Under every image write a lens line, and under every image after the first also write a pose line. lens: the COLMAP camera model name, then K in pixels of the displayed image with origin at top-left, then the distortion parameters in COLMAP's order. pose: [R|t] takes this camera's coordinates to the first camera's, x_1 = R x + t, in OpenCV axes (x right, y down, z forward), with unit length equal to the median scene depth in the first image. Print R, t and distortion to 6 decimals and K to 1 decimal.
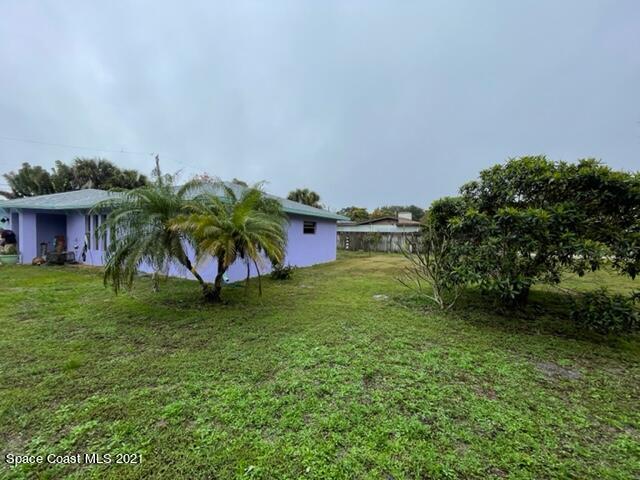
lens RADIAL K [[258.3, 0, 320.2], [0, 258.3, 240.9], [0, 0, 1]] dist [-0.004461, 0.000454]
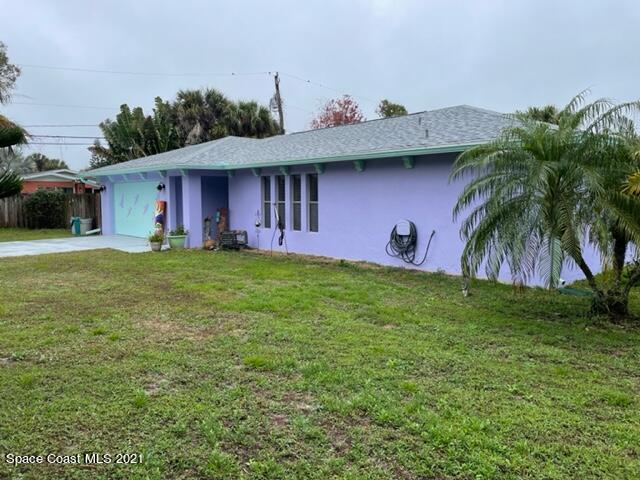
lens RADIAL K [[490.2, 0, 320.0], [0, 490.2, 239.6], [0, 0, 1]] dist [-0.007900, -0.001628]
pose [[0.929860, 0.014392, -0.367631, -0.149065], [0.004552, 0.998708, 0.050611, -0.000272], [0.367884, -0.048734, 0.928594, -0.063091]]
